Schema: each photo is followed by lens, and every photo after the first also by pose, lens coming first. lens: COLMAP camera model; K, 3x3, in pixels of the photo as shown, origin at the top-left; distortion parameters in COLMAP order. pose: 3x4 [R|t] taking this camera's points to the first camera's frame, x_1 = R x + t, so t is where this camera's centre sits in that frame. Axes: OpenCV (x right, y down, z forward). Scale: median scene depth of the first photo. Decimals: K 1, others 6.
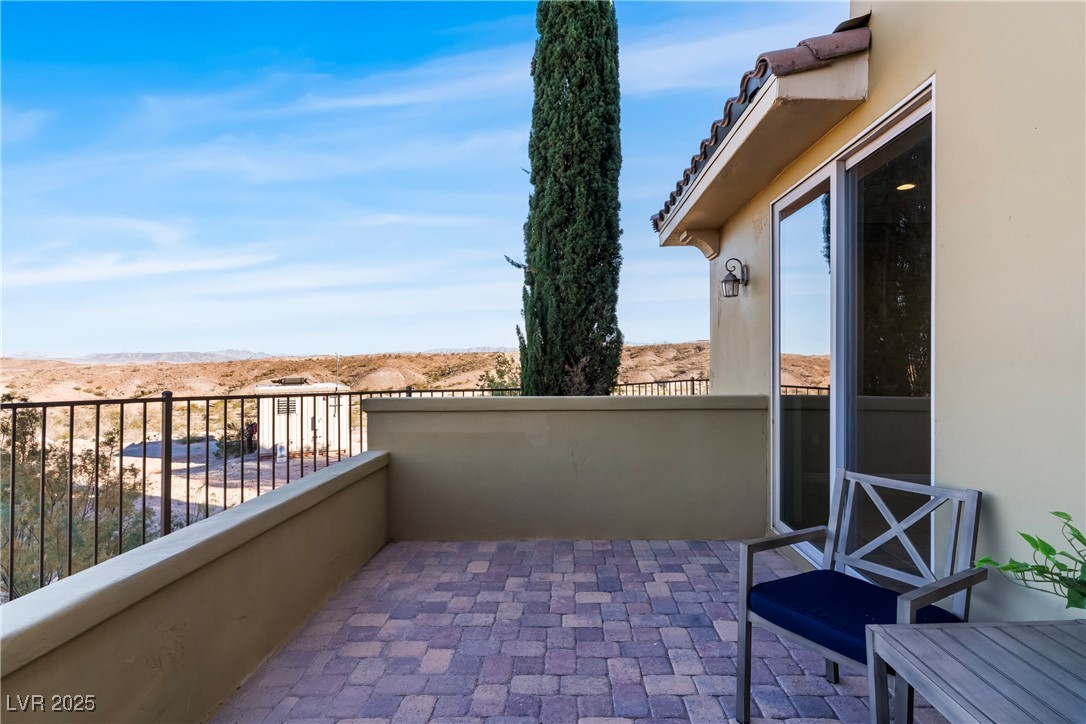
lens RADIAL K [[545.1, 0, 546.3], [0, 545.1, 362.6], [0, 0, 1]] dist [0.004687, 0.000326]
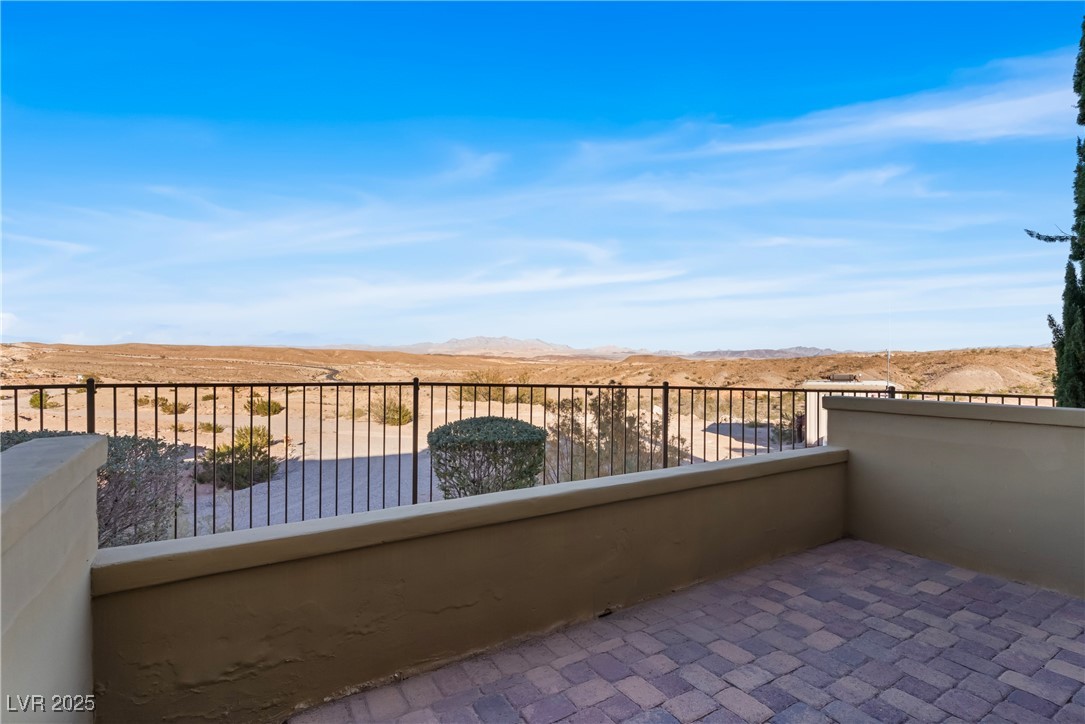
lens RADIAL K [[521.4, 0, 544.8], [0, 521.4, 358.3], [0, 0, 1]] dist [0.002145, -0.000241]
pose [[0.556061, 0.001828, -0.831140, 0.217205], [-0.002762, 0.999996, 0.000351, -0.006708], [0.831137, 0.002100, 0.556064, -0.020592]]
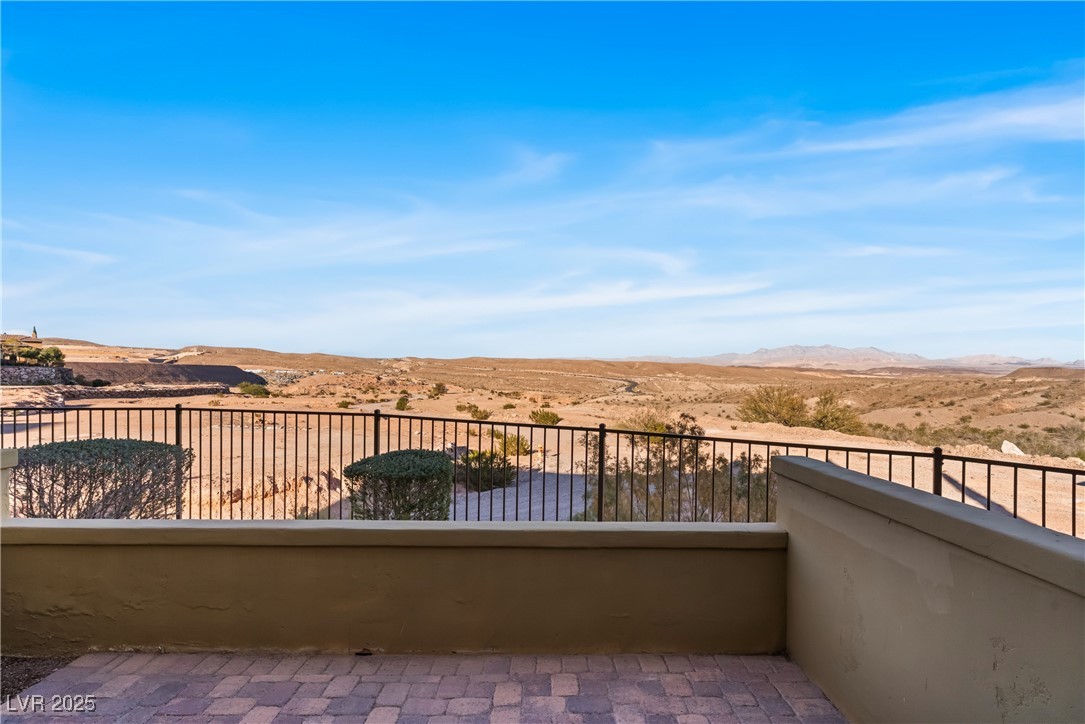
lens RADIAL K [[563.5, 0, 550.8], [0, 563.5, 367.8], [0, 0, 1]] dist [-0.003133, 0.000611]
pose [[0.043950, -0.001177, -0.999033, 0.472715], [-0.004960, 0.999987, -0.001396, -0.058397], [0.999021, 0.005016, 0.043944, 0.669024]]
